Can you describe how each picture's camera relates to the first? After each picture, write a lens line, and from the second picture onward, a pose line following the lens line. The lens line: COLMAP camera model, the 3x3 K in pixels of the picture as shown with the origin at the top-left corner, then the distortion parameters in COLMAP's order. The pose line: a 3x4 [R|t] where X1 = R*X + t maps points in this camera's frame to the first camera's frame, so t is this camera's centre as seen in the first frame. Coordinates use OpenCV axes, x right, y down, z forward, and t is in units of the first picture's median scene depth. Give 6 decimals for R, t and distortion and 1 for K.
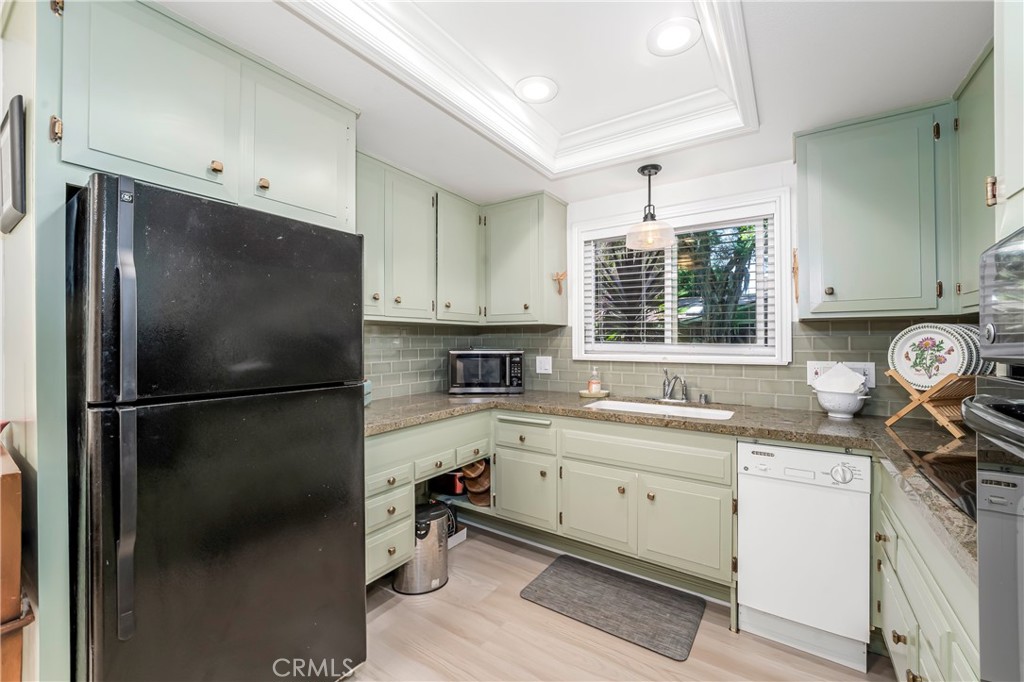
lens RADIAL K [[411.5, 0, 517.9], [0, 411.5, 339.4], [0, 0, 1]] dist [-0.014963, 0.001195]
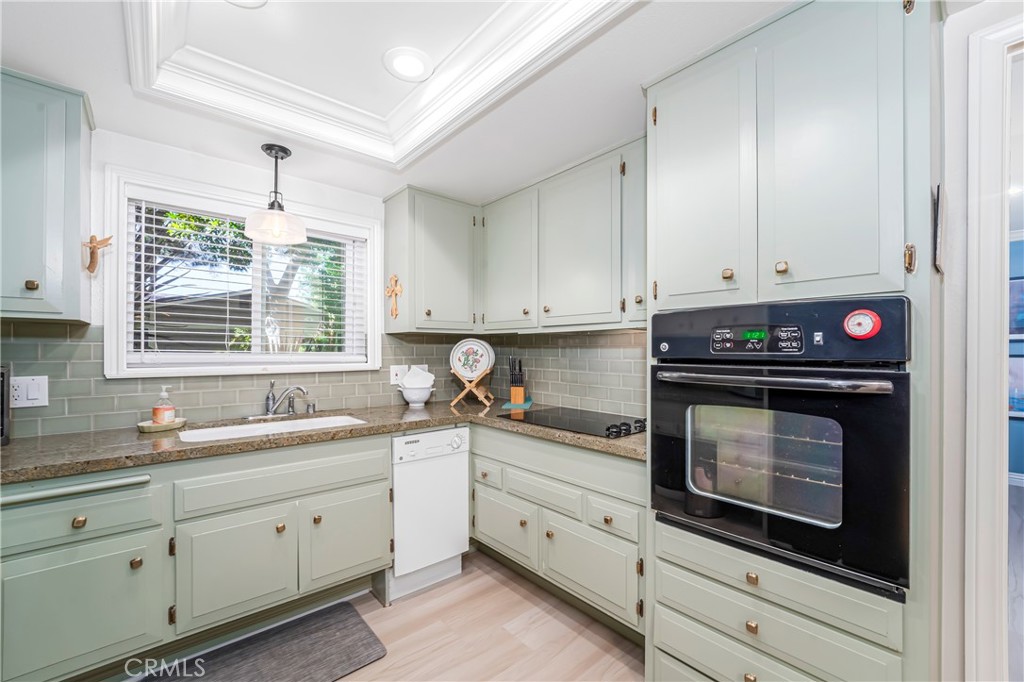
lens RADIAL K [[411.5, 0, 516.8], [0, 411.5, 347.5], [0, 0, 1]] dist [-0.014963, 0.001195]
pose [[0.262196, 0.003464, 0.965009, -0.430691], [-0.007768, 0.999969, -0.001478, -0.003481], [-0.964983, -0.007108, 0.262214, 0.324970]]
